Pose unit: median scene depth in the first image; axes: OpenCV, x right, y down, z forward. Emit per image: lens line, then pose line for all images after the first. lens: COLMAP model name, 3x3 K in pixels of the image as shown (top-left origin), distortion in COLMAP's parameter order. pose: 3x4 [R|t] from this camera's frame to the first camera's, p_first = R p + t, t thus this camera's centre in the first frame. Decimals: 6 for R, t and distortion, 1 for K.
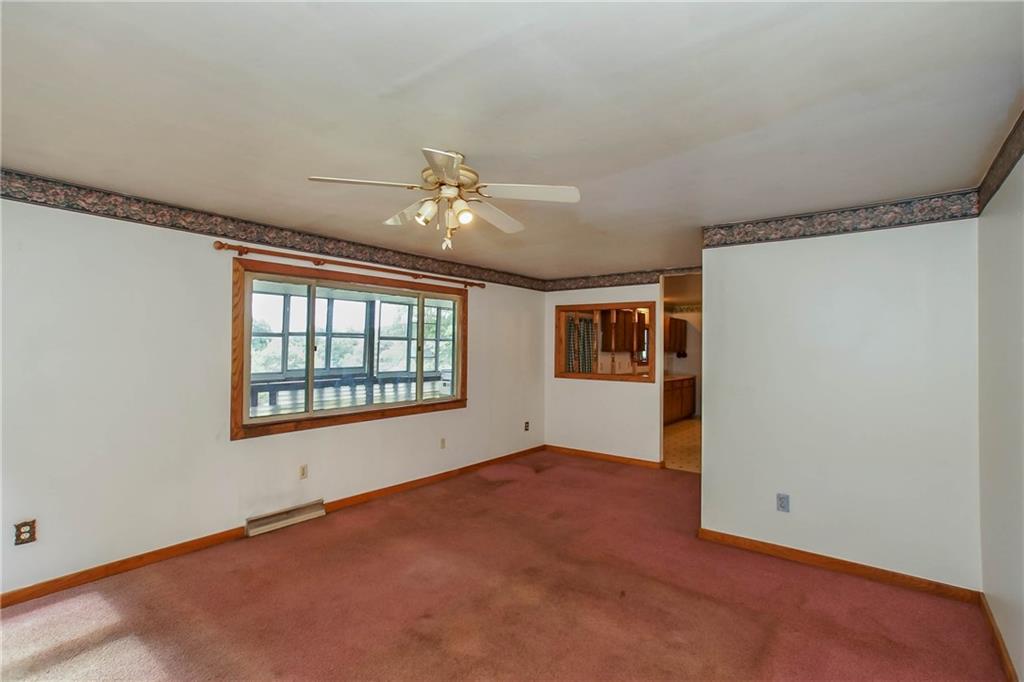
lens RADIAL K [[484.1, 0, 514.0], [0, 484.1, 333.6], [0, 0, 1]] dist [-0.014397, 0.029398]
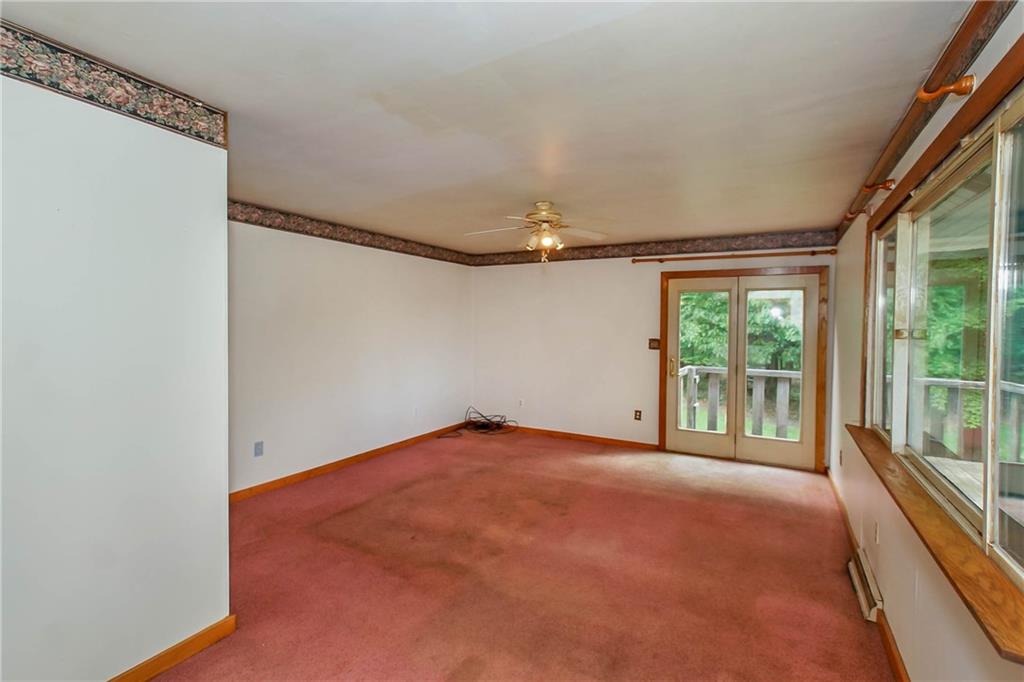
lens RADIAL K [[484.1, 0, 514.0], [0, 484.1, 333.6], [0, 0, 1]] dist [-0.014397, 0.029398]
pose [[-0.987413, -0.022415, -0.156568, 0.125622], [-0.022061, 0.999749, -0.003995, 0.044114], [0.156618, -0.000491, -0.987659, 1.531348]]
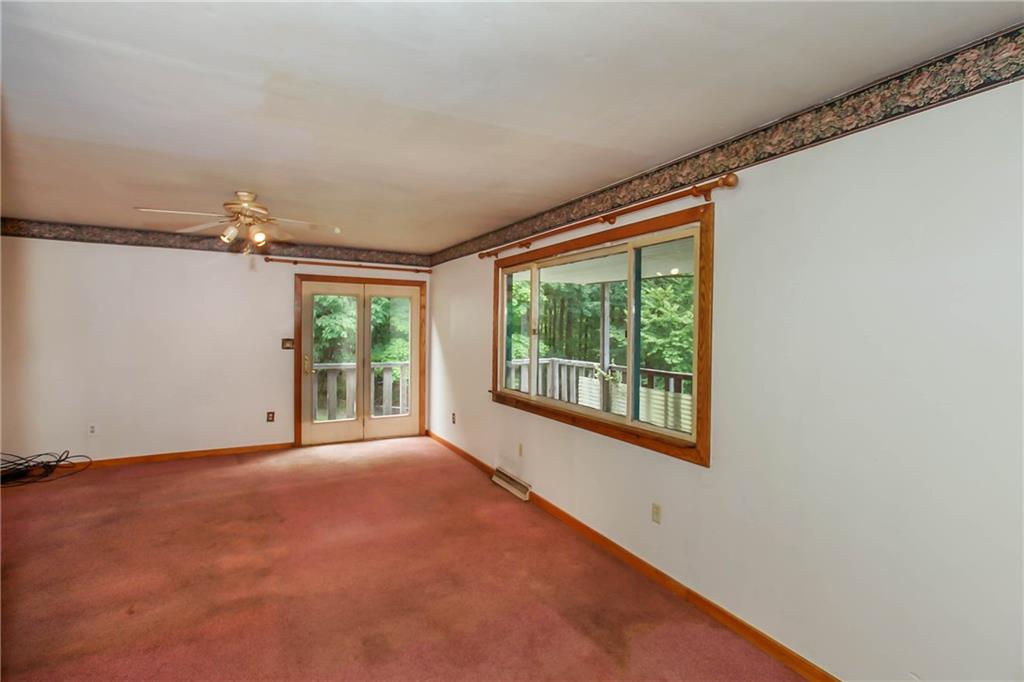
lens RADIAL K [[484.1, 0, 514.0], [0, 484.1, 333.6], [0, 0, 1]] dist [-0.014397, 0.029398]
pose [[-0.404527, -0.007262, -0.914497, 0.523605], [0.003229, 0.999951, -0.009369, 0.044931], [0.914520, -0.006742, -0.404483, 1.397170]]
